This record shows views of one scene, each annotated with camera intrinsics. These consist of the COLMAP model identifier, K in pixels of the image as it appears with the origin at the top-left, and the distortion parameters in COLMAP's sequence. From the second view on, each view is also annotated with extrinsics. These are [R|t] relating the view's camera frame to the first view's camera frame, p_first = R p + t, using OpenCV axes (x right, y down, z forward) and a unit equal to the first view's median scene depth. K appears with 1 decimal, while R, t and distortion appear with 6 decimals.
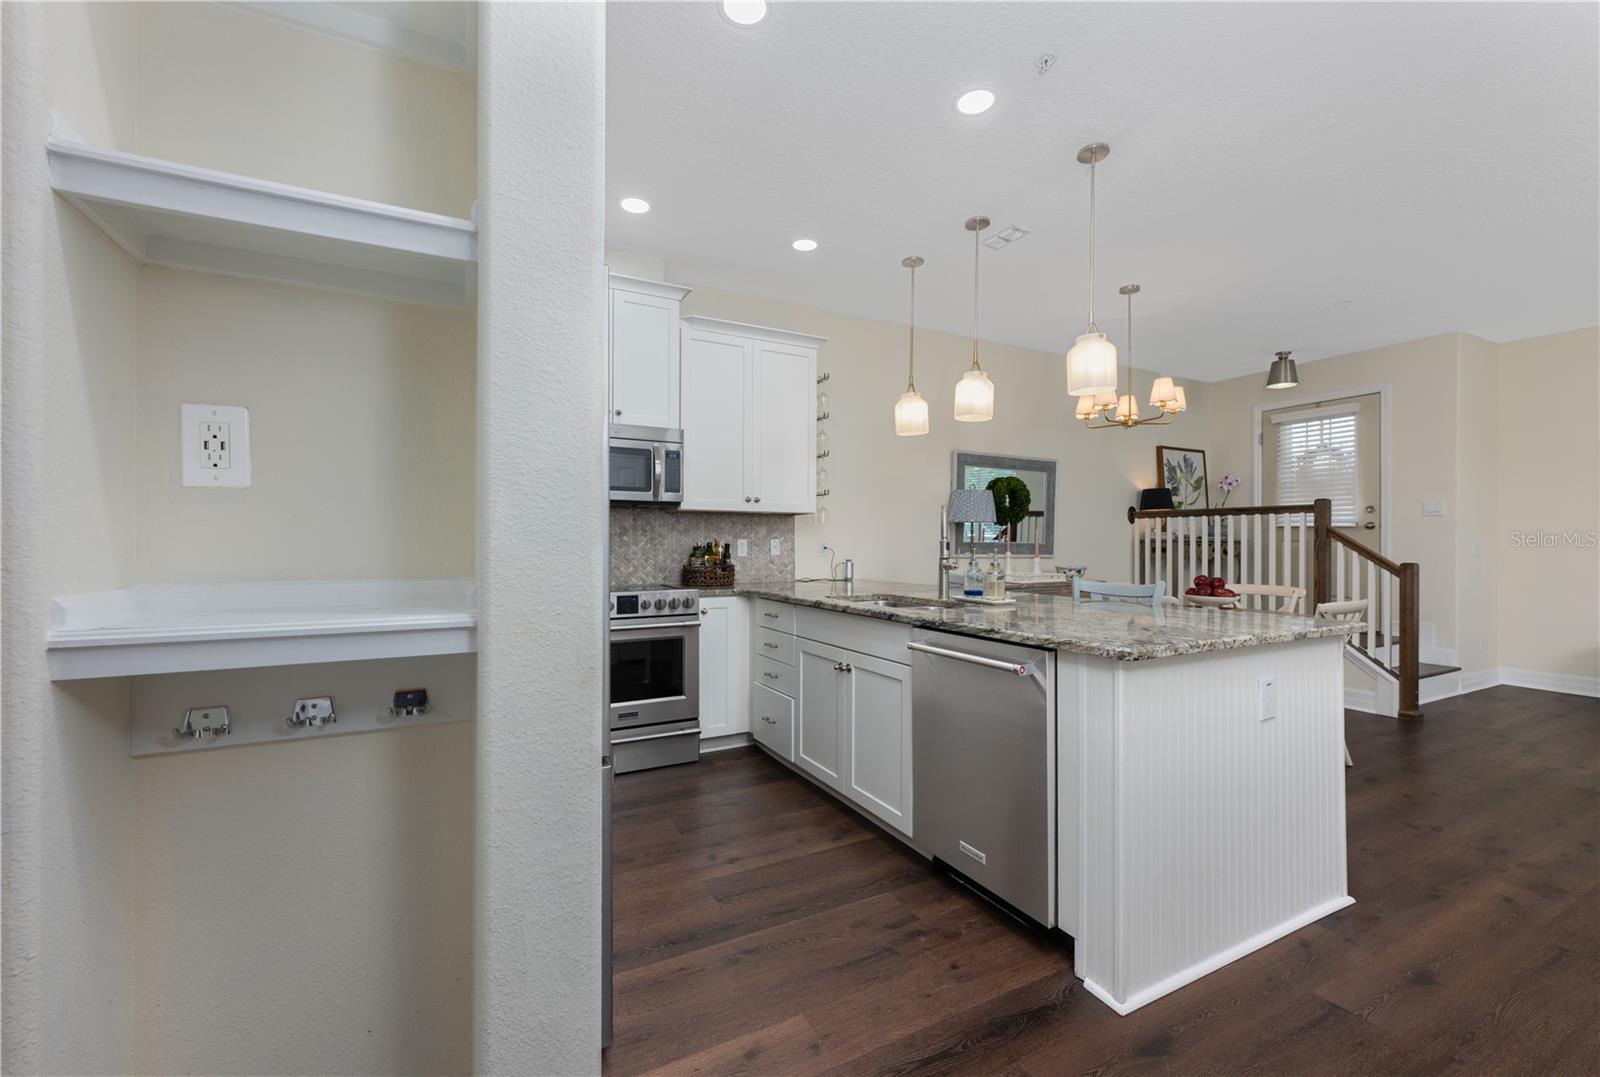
lens RADIAL K [[647.4, 0, 772.3], [0, 647.4, 557.2], [0, 0, 1]] dist [0.000295, 0.000086]
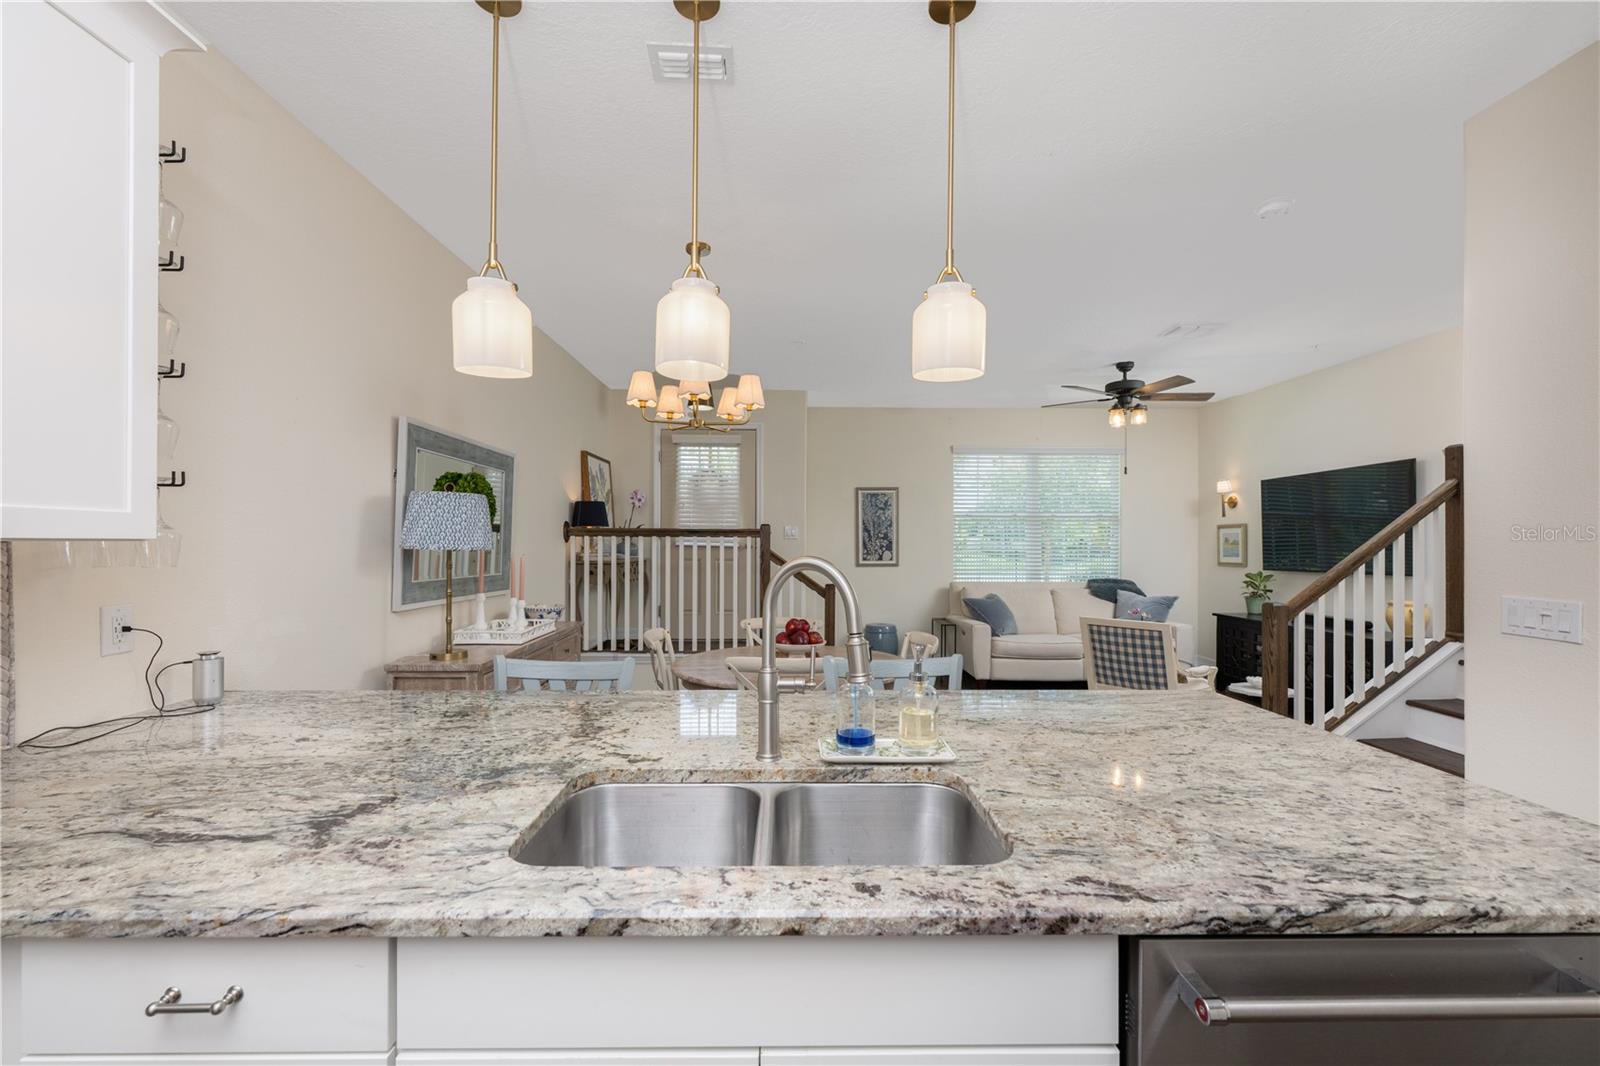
lens RADIAL K [[659.0, 0, 800.0], [0, 659.0, 533.0], [0, 0, 1]] dist [-0.001704, -0.000051]
pose [[0.426086, 0.010891, 0.904617, -0.119039], [0.019906, 0.999573, -0.021410, -0.068621], [-0.904464, 0.027130, 0.425687, 0.653803]]
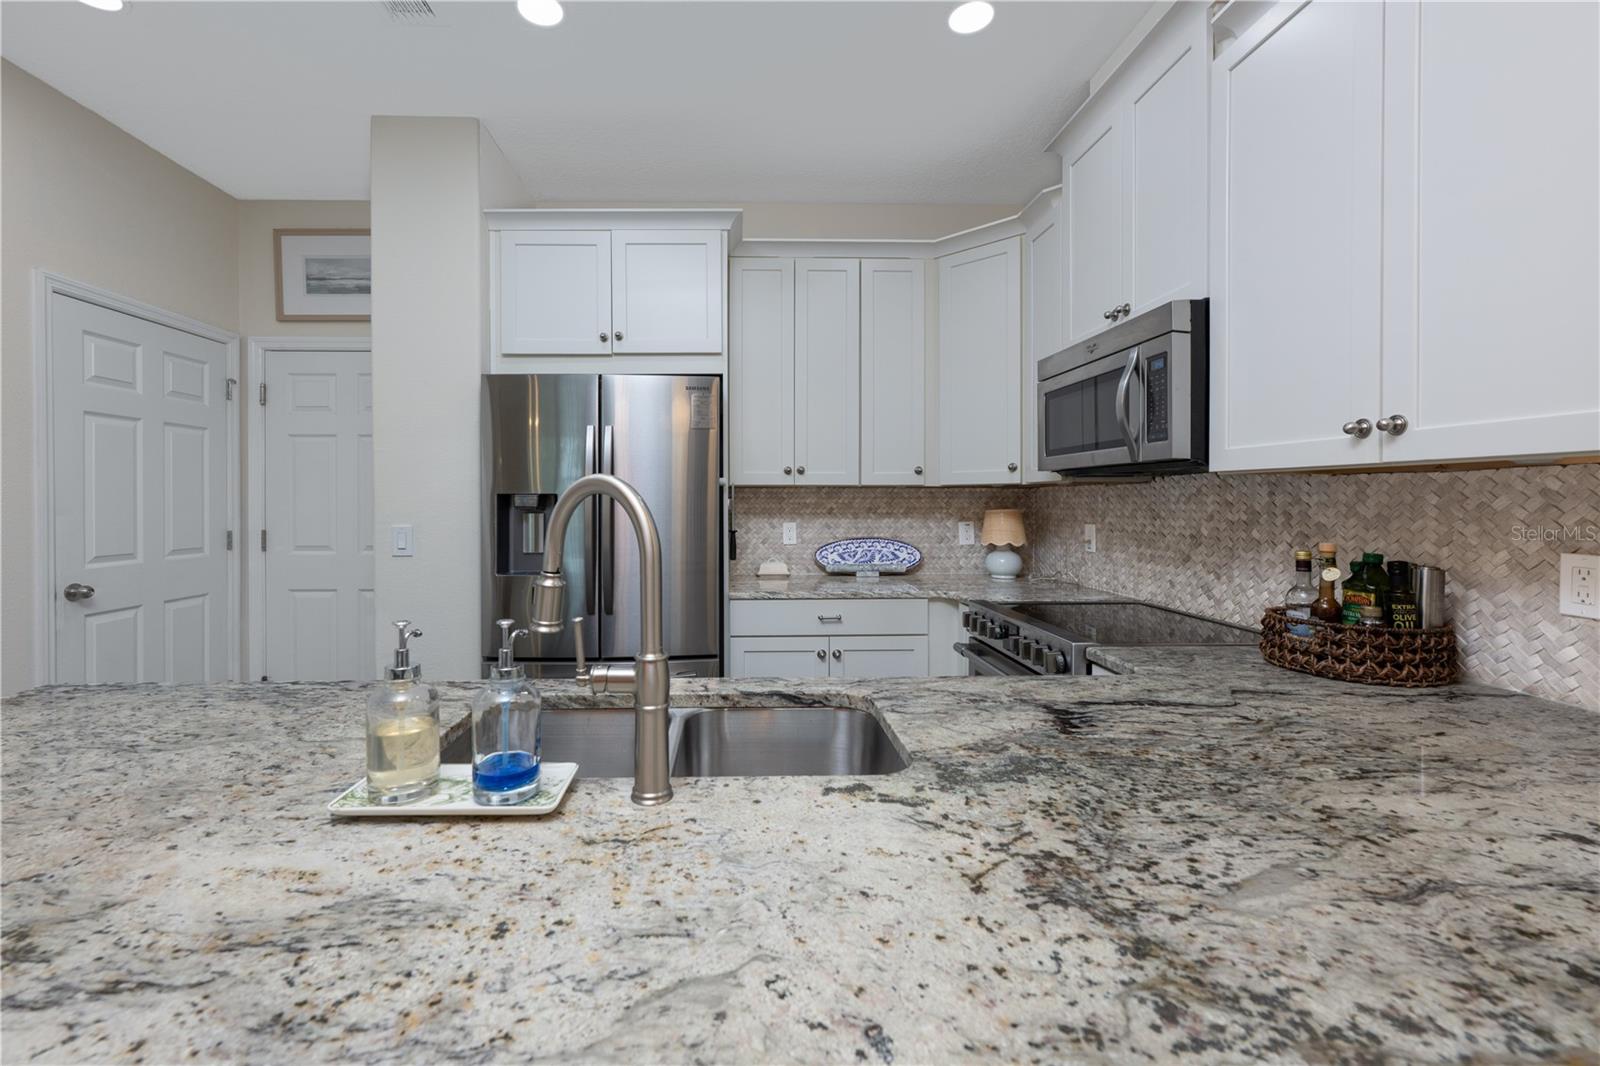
lens RADIAL K [[659.0, 0, 800.0], [0, 659.0, 533.0], [0, 0, 1]] dist [-0.001704, -0.000051]
pose [[-0.358088, 0.043688, -0.932665, 0.420272], [-0.018707, 0.998369, 0.053948, -0.056236], [0.933500, 0.036765, -0.356687, 0.968485]]
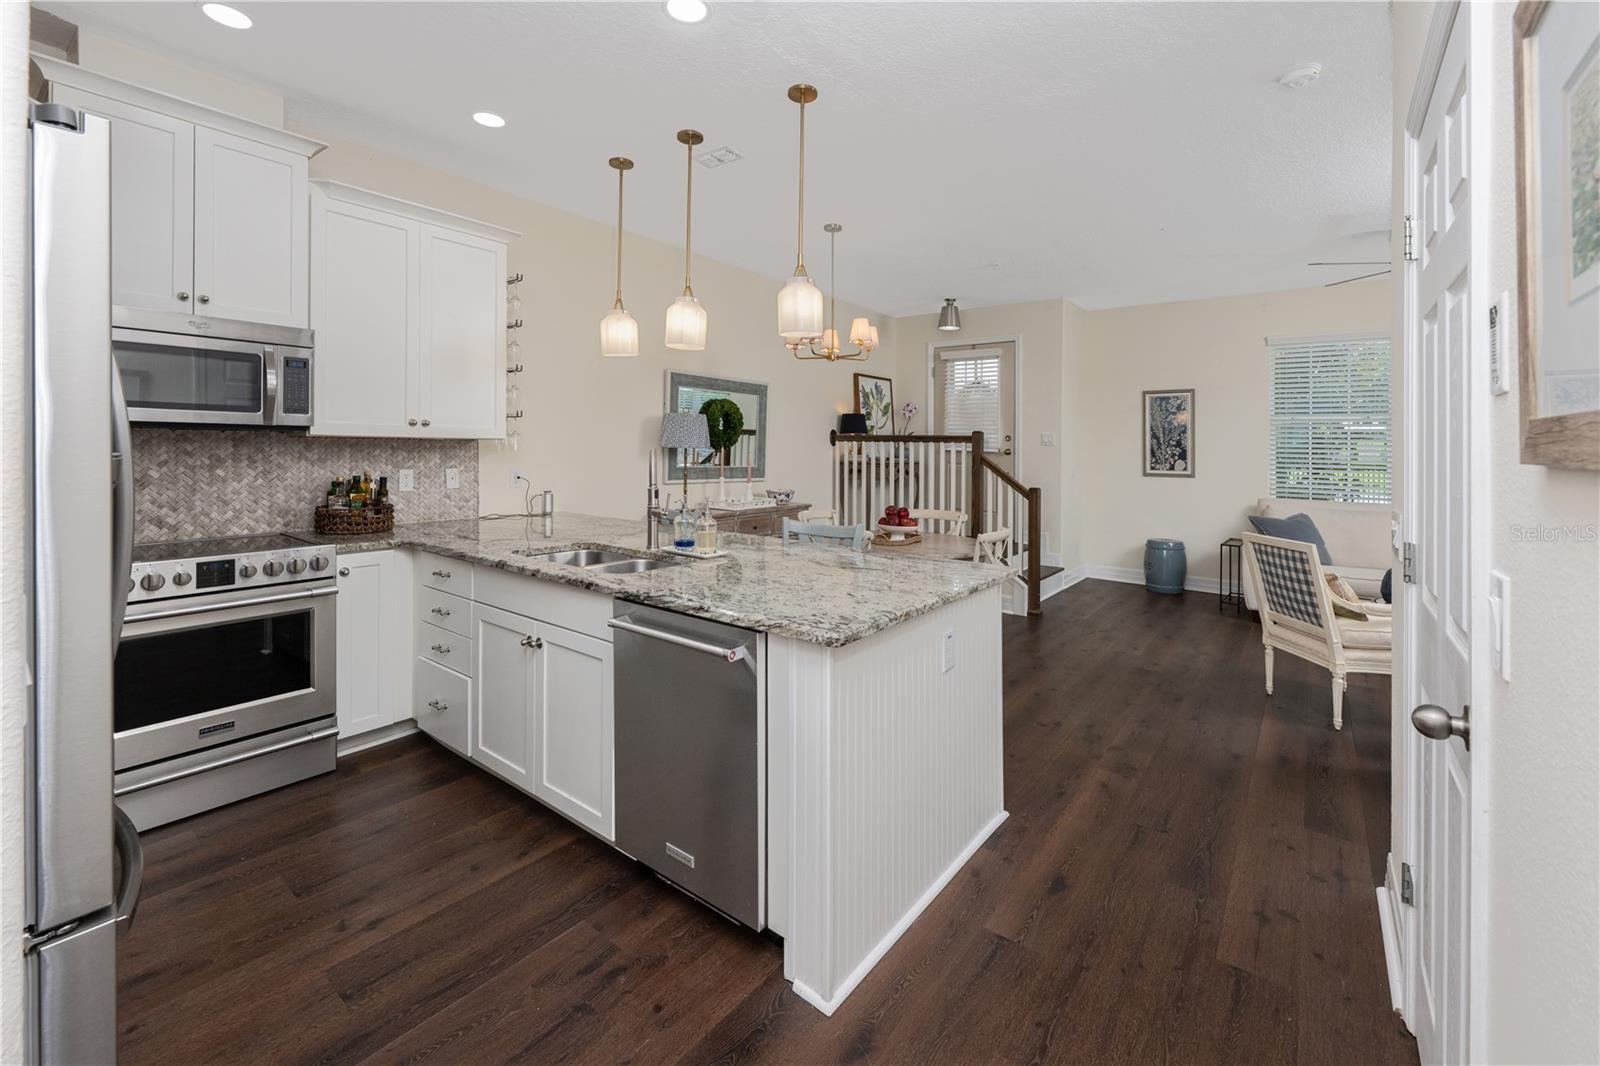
lens RADIAL K [[682.0, 0, 783.2], [0, 682.0, 462.4], [0, 0, 1]] dist [-0.000973, 0.000049]
pose [[0.906304, 0.000494, 0.422625, 0.023663], [-0.002145, 0.999992, 0.003432, -0.049708], [-0.422620, -0.004017, 0.906298, 0.053437]]
